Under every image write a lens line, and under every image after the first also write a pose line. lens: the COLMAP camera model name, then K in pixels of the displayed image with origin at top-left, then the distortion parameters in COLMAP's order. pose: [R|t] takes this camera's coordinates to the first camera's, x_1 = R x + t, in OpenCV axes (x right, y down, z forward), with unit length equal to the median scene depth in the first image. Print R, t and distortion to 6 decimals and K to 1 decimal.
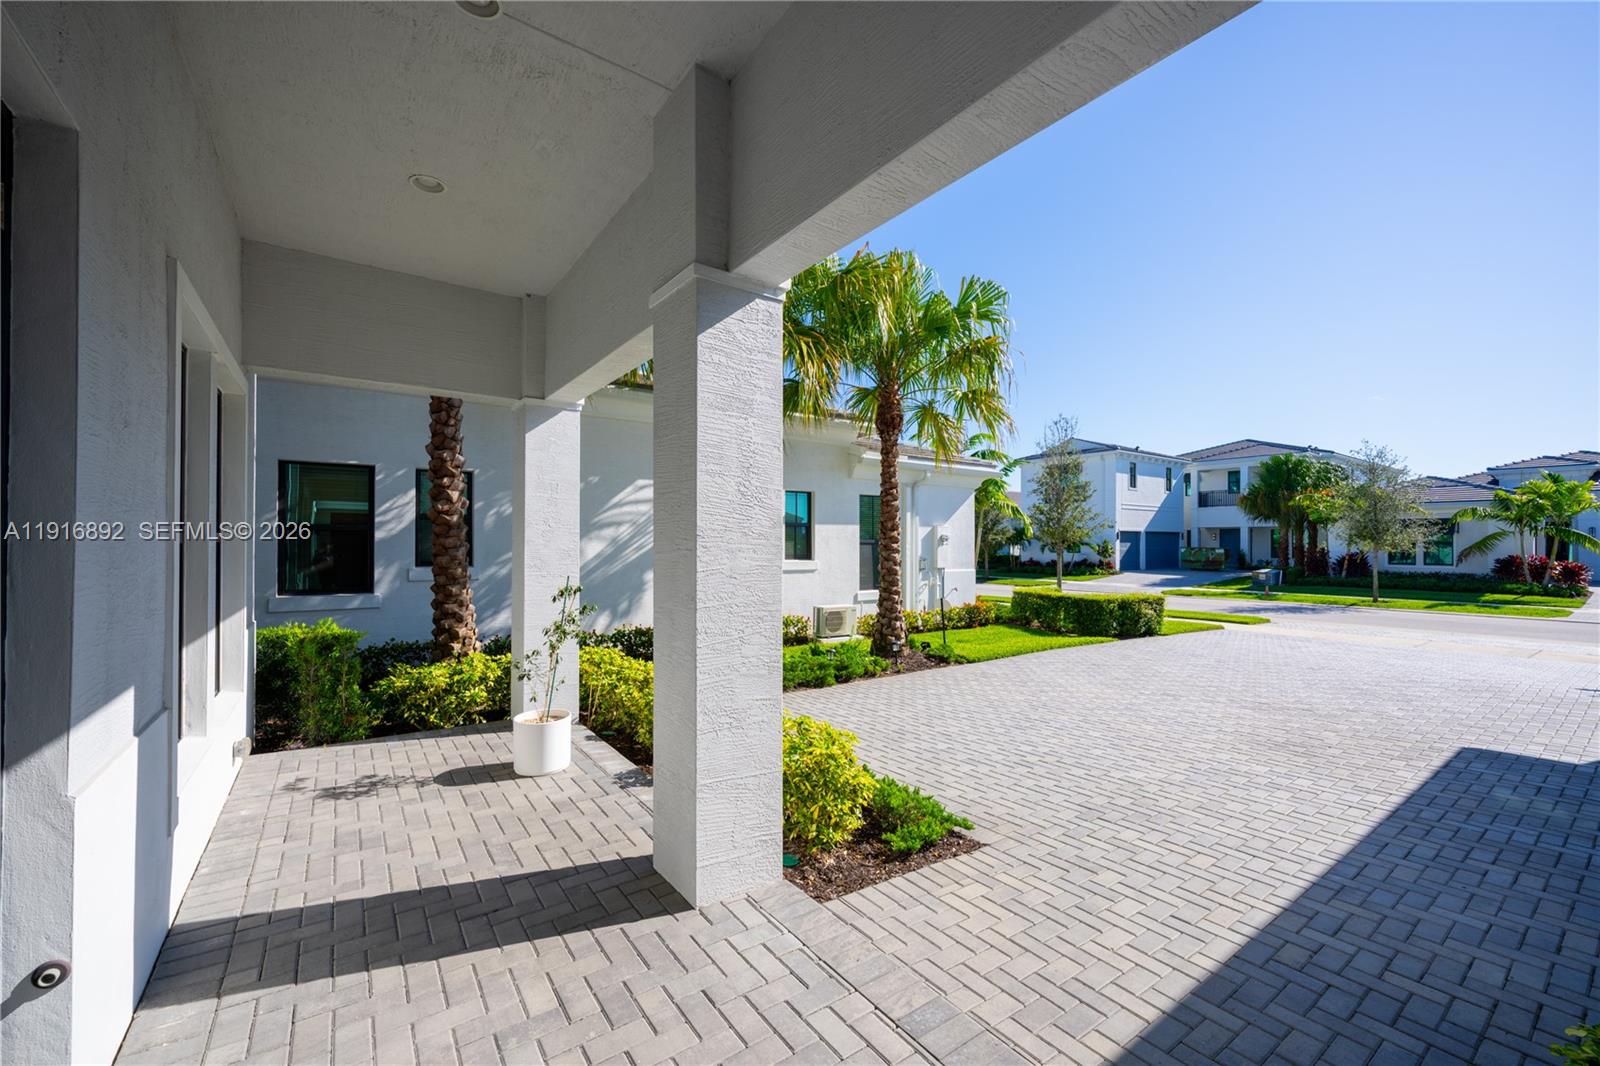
lens RADIAL K [[641.8, 0, 798.5], [0, 641.8, 536.9], [0, 0, 1]] dist [-0.000839, -0.000280]
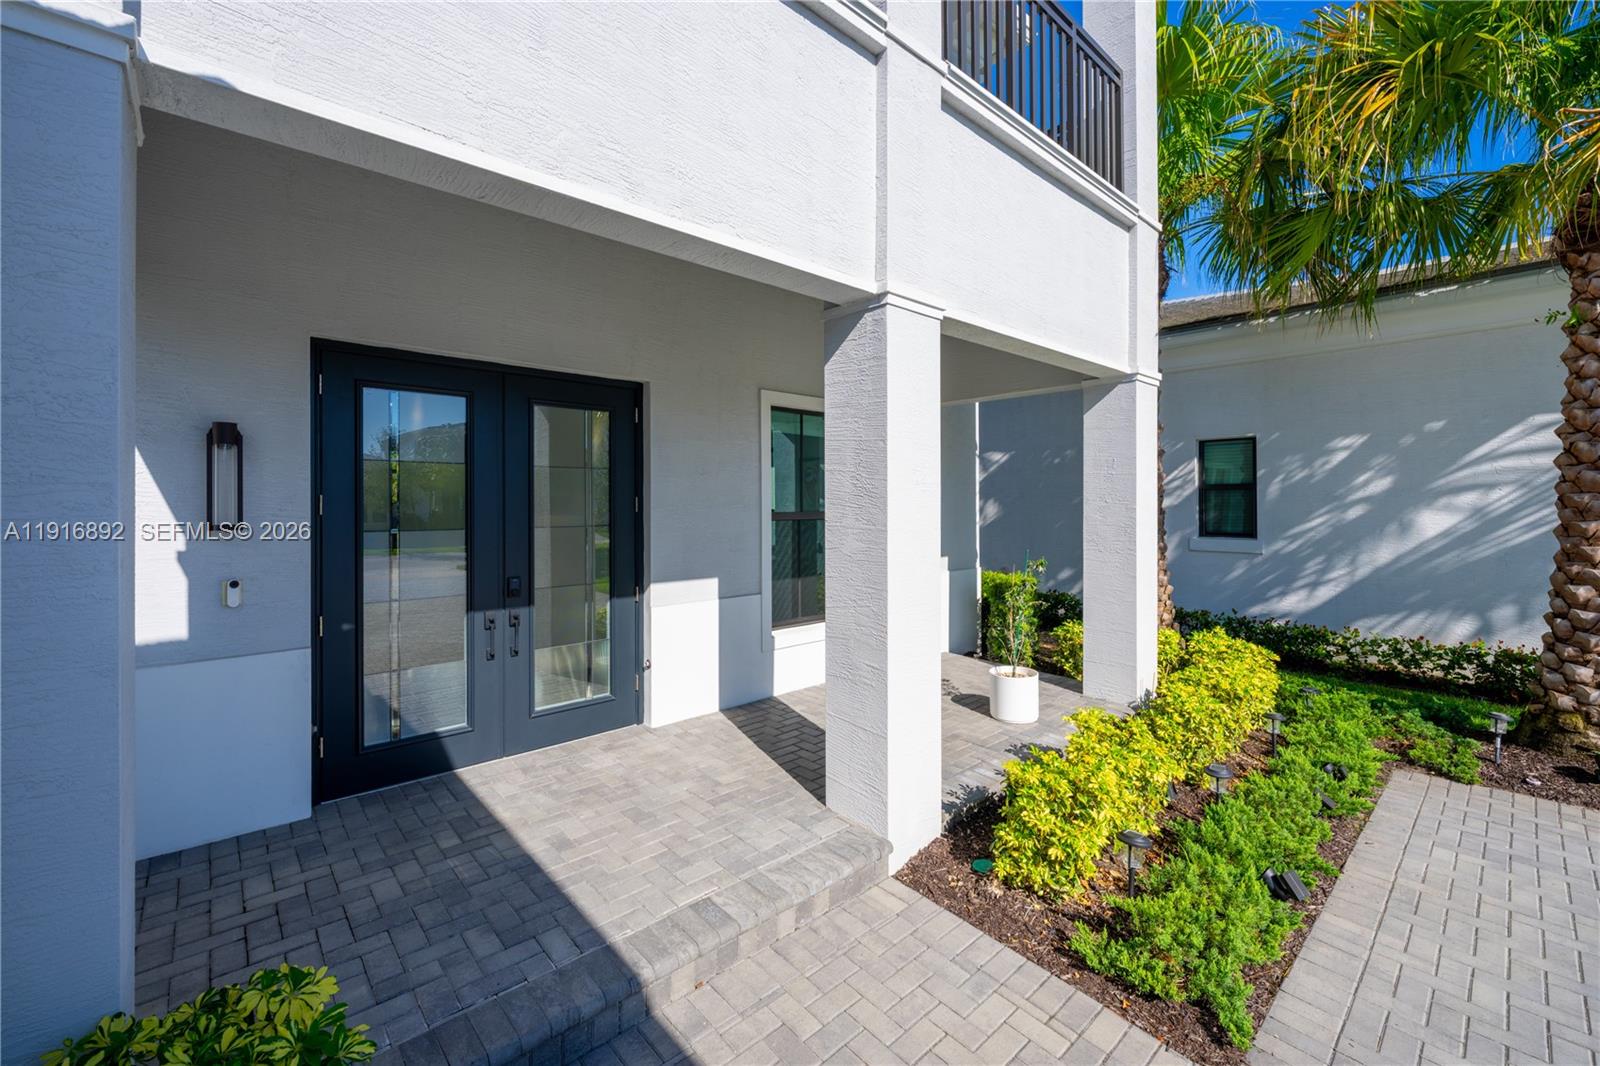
lens RADIAL K [[641.8, 0, 799.5], [0, 641.8, 504.4], [0, 0, 1]] dist [-0.000839, -0.000280]
pose [[0.123733, -0.002530, -0.992312, 0.324876], [0.010756, 0.999941, -0.001208, -0.010053], [0.992257, -0.010524, 0.123753, 0.229232]]
